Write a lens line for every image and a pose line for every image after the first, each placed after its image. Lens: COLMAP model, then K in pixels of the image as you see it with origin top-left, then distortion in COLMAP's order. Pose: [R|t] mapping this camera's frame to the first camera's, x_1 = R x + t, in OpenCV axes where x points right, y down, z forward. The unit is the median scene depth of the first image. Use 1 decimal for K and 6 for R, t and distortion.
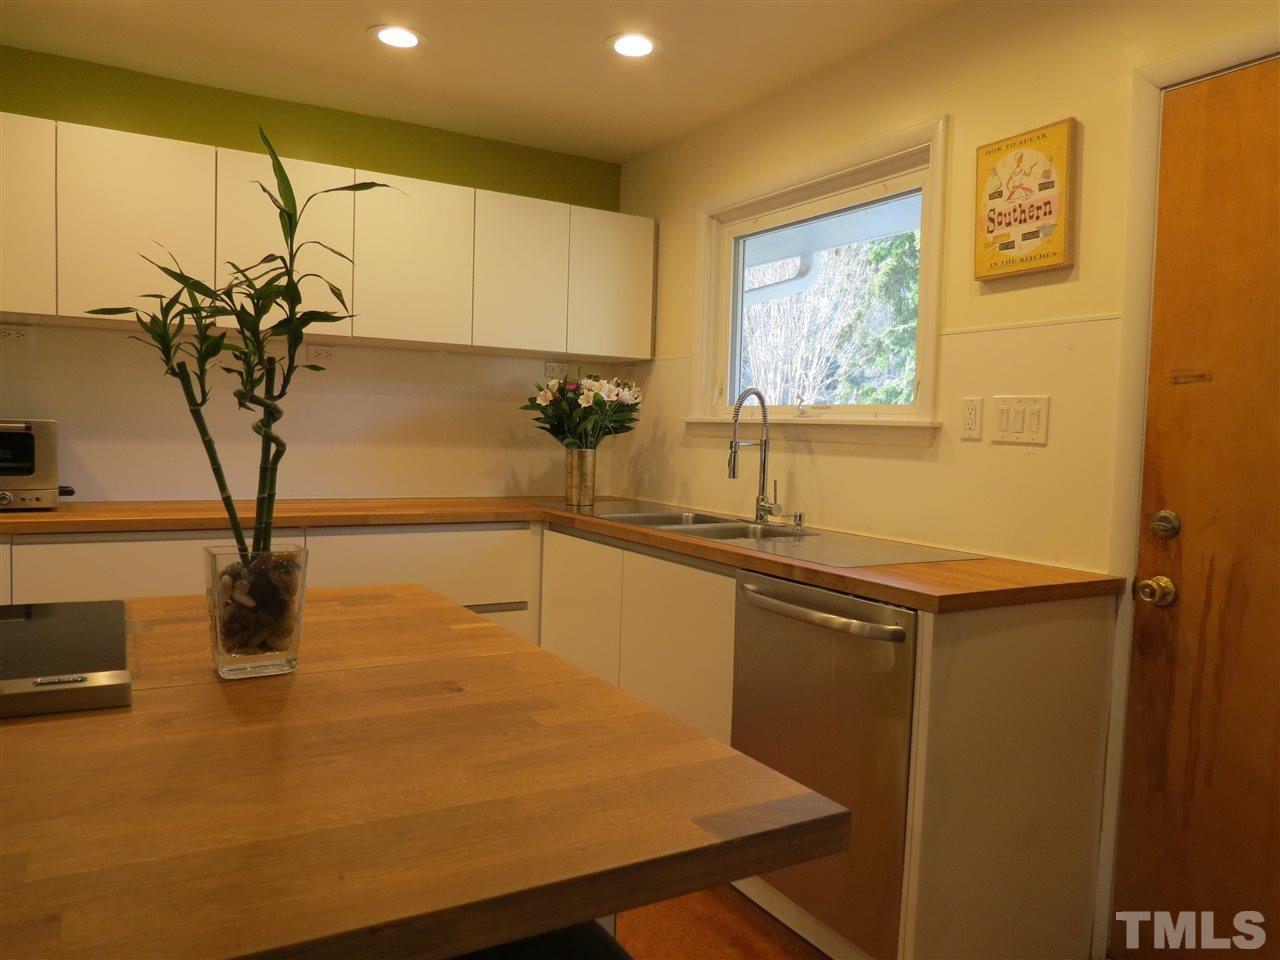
lens RADIAL K [[909.4, 0, 640.0], [0, 909.4, 480.0], [0, 0, 1]] dist [-0.043009, 0.024072]
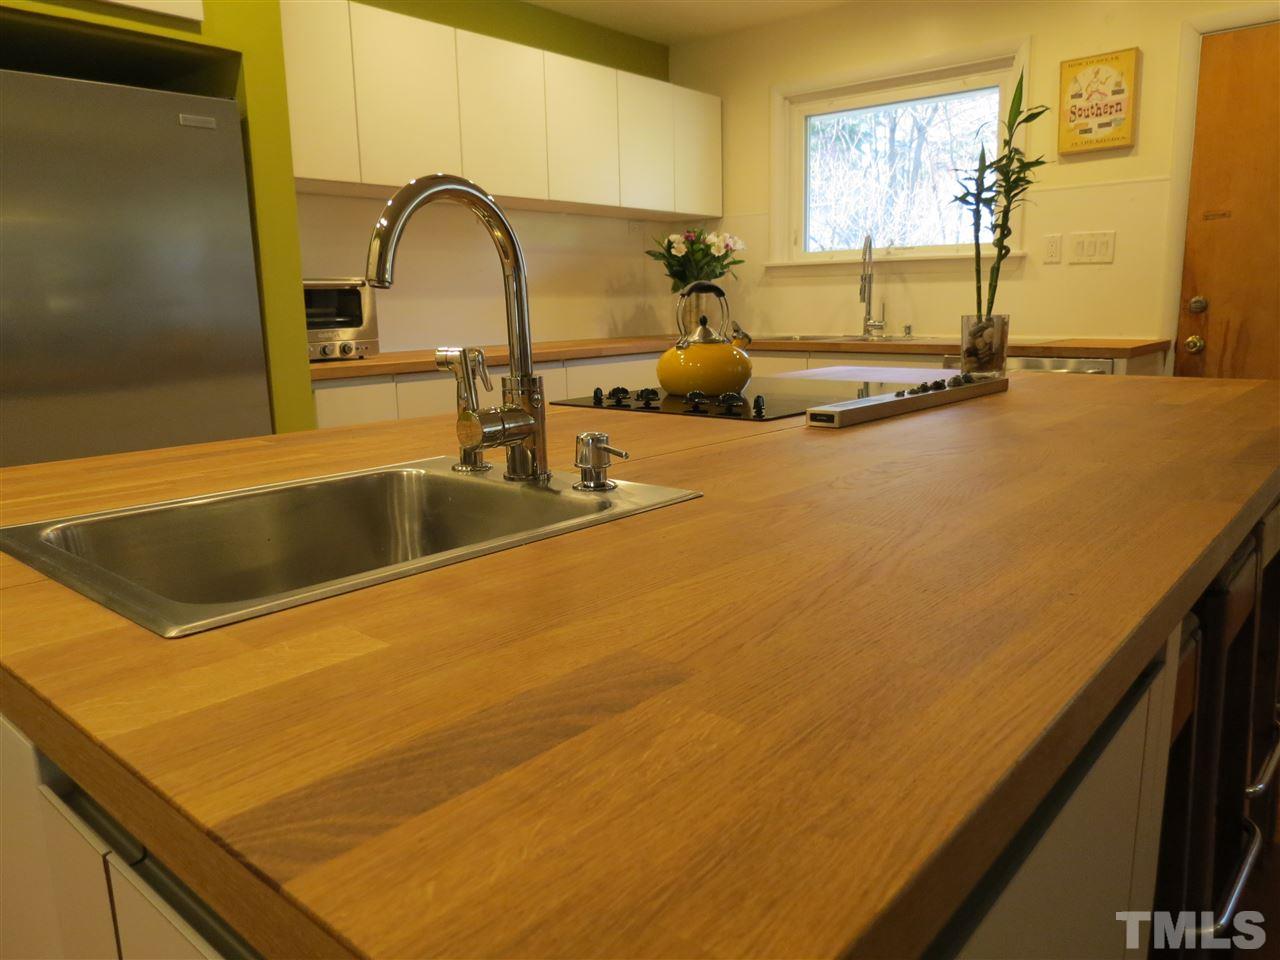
lens RADIAL K [[909.4, 0, 640.0], [0, 909.4, 480.0], [0, 0, 1]] dist [-0.043009, 0.024072]
pose [[0.946222, -0.110711, 0.303986, -0.823154], [0.067075, 0.986341, 0.150440, 0.042750], [-0.316489, -0.121960, 0.940723, -0.258983]]
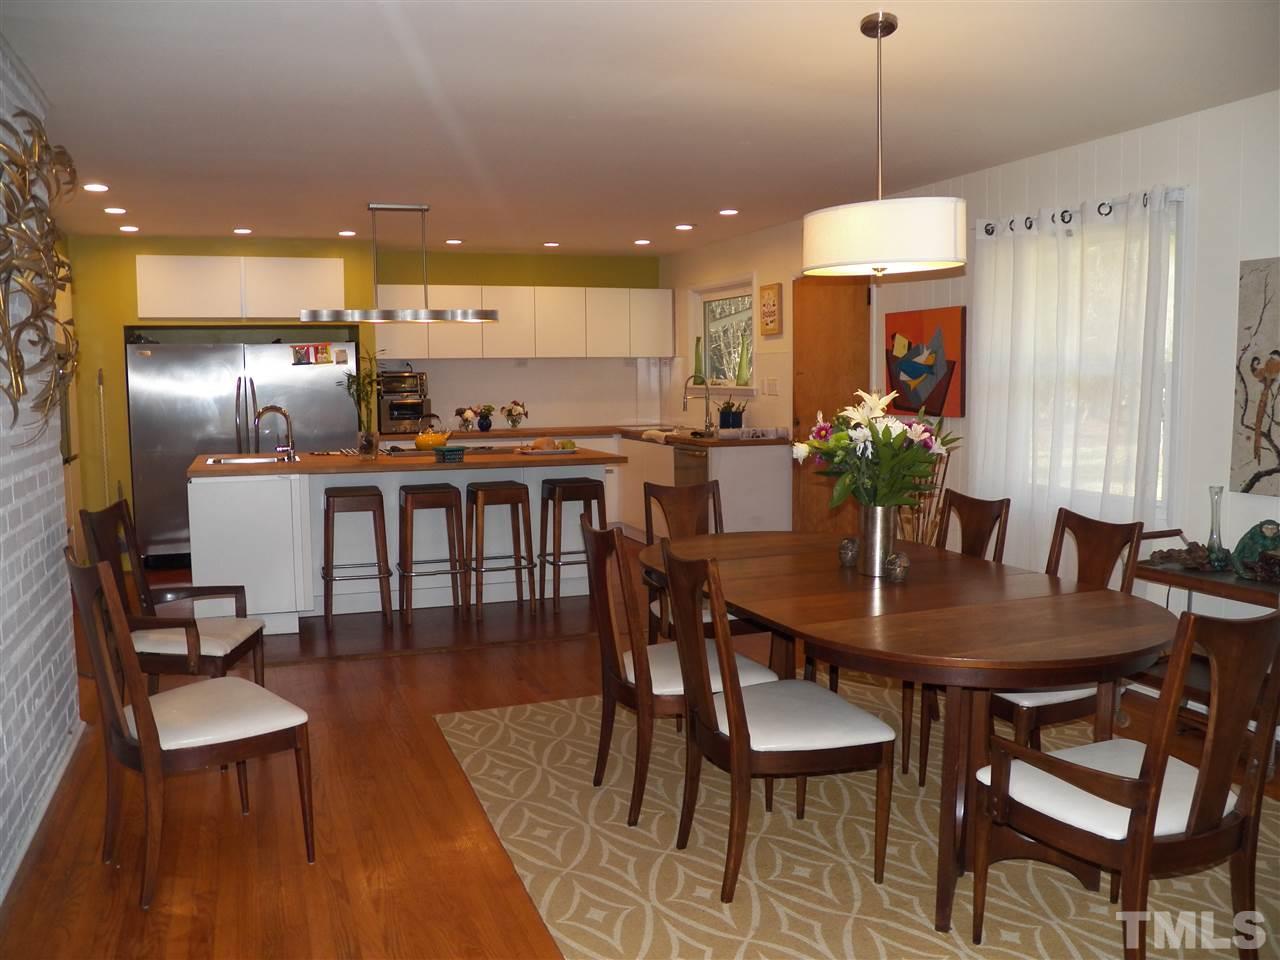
lens RADIAL K [[909.4, 0, 640.0], [0, 909.4, 480.0], [0, 0, 1]] dist [-0.043009, 0.024072]
pose [[0.985466, -0.017116, -0.169011, 0.480193], [0.028868, 0.997313, 0.067326, 0.020256], [0.167405, -0.071226, 0.983312, -1.841384]]
